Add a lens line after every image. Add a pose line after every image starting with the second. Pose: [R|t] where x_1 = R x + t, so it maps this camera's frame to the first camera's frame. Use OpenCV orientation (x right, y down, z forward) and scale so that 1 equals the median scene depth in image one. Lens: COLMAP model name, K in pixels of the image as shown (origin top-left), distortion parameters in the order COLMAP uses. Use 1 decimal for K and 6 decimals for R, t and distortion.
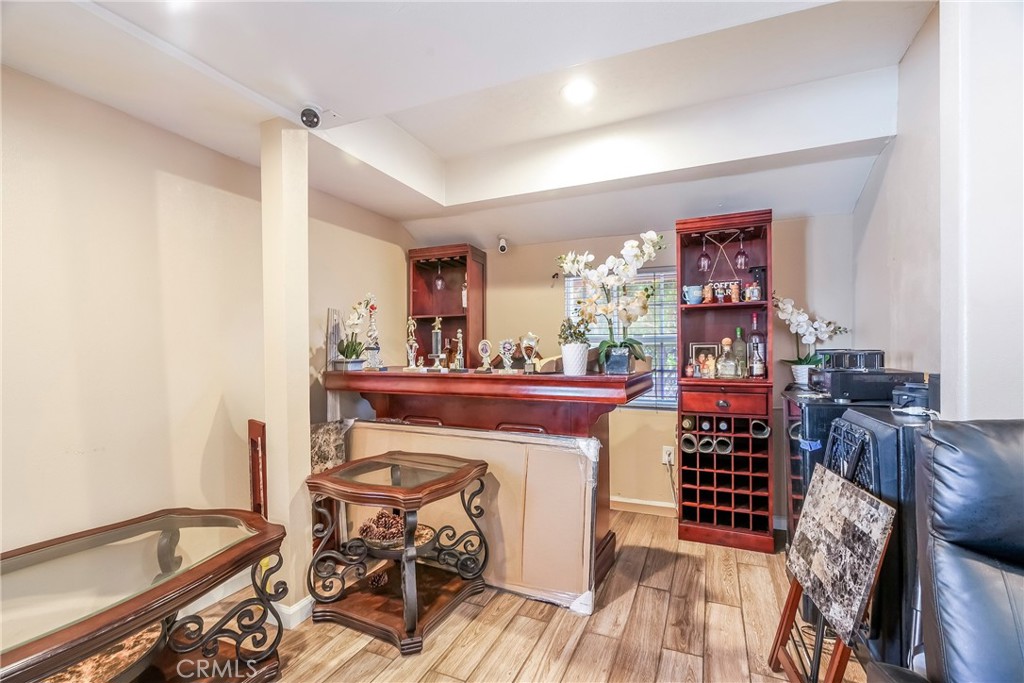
lens RADIAL K [[456.5, 0, 512.0], [0, 456.5, 341.5], [0, 0, 1]] dist [-0.019046, 0.005849]
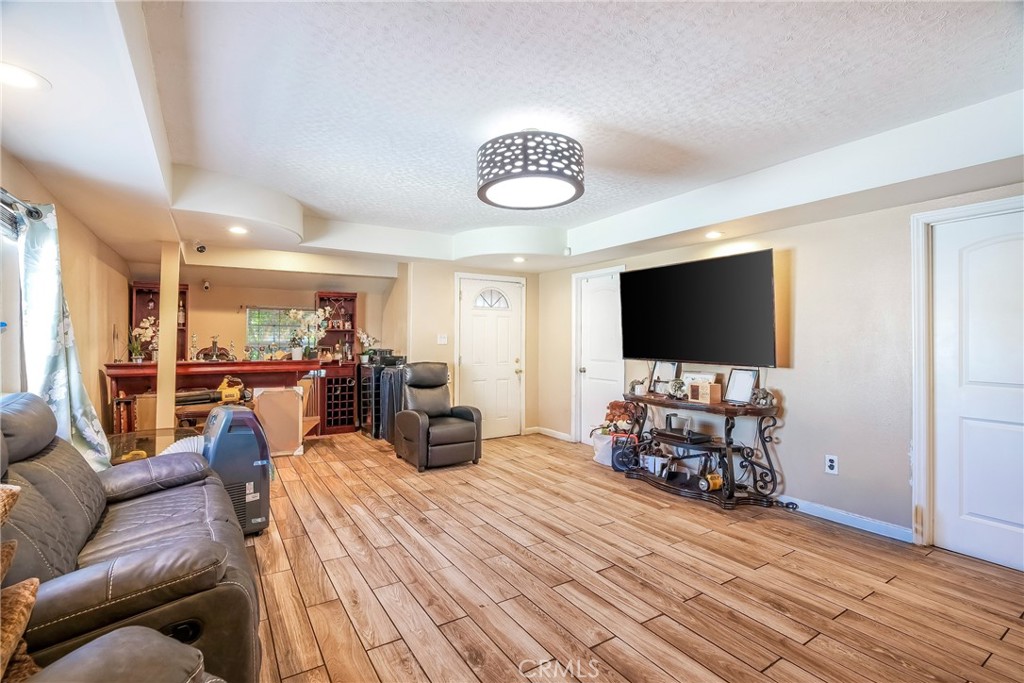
lens RADIAL K [[466.0, 0, 509.0], [0, 466.0, 338.2], [0, 0, 1]] dist [-0.002960, 0.001805]
pose [[0.564623, 0.013805, 0.825233, -1.039985], [-0.012356, 0.999889, -0.008273, -0.030745], [-0.825256, -0.005526, 0.564731, -1.108491]]
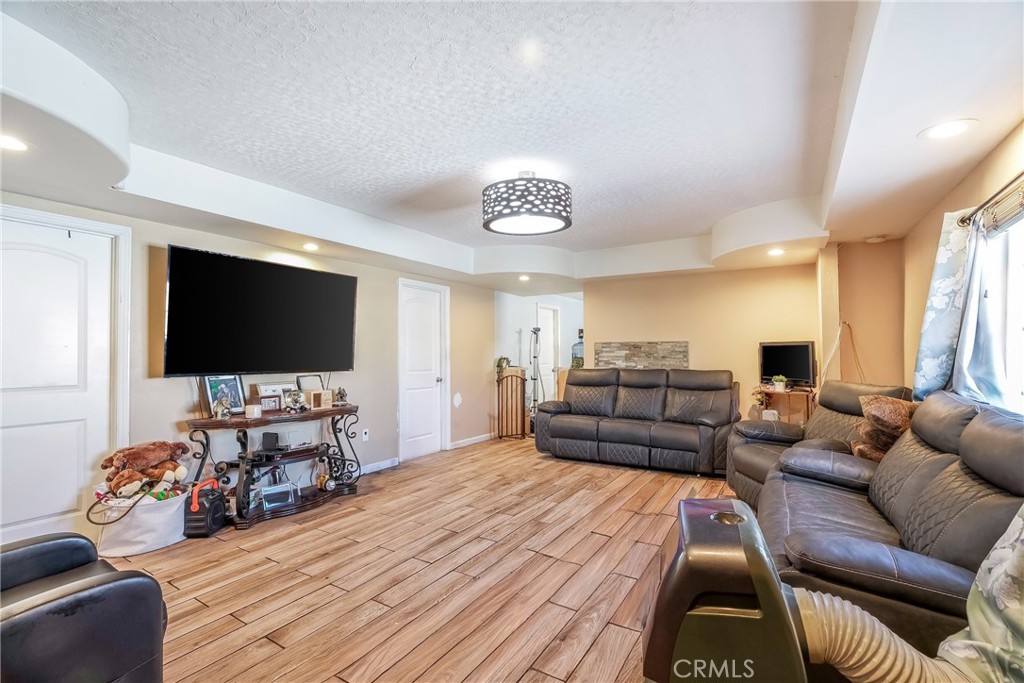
lens RADIAL K [[466.0, 0, 509.0], [0, 466.0, 338.2], [0, 0, 1]] dist [-0.002960, 0.001805]
pose [[-0.986909, 0.015340, 0.160545, -0.327016], [0.009779, 0.999327, -0.035367, -0.017932], [-0.160980, -0.033334, -0.986395, 0.657809]]
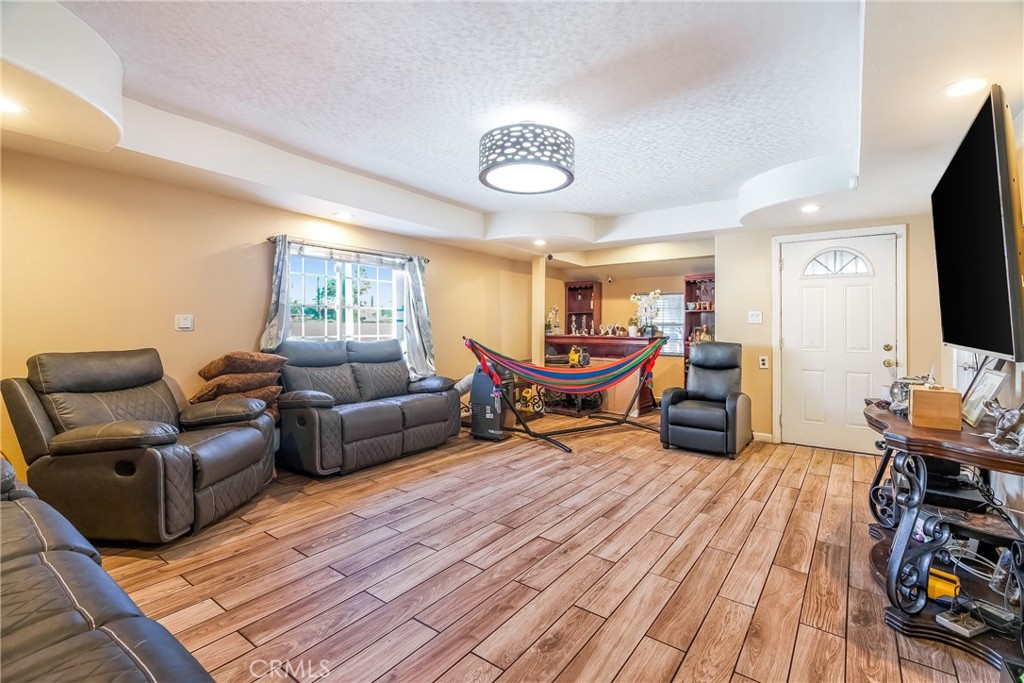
lens RADIAL K [[468.4, 0, 513.0], [0, 468.4, 328.3], [0, 0, 1]] dist [-0.000400, 0.000783]
pose [[0.973651, 0.016913, -0.227415, 0.054708], [-0.014556, 0.999822, 0.012039, -0.004290], [0.227578, -0.008412, 0.973723, -1.694972]]
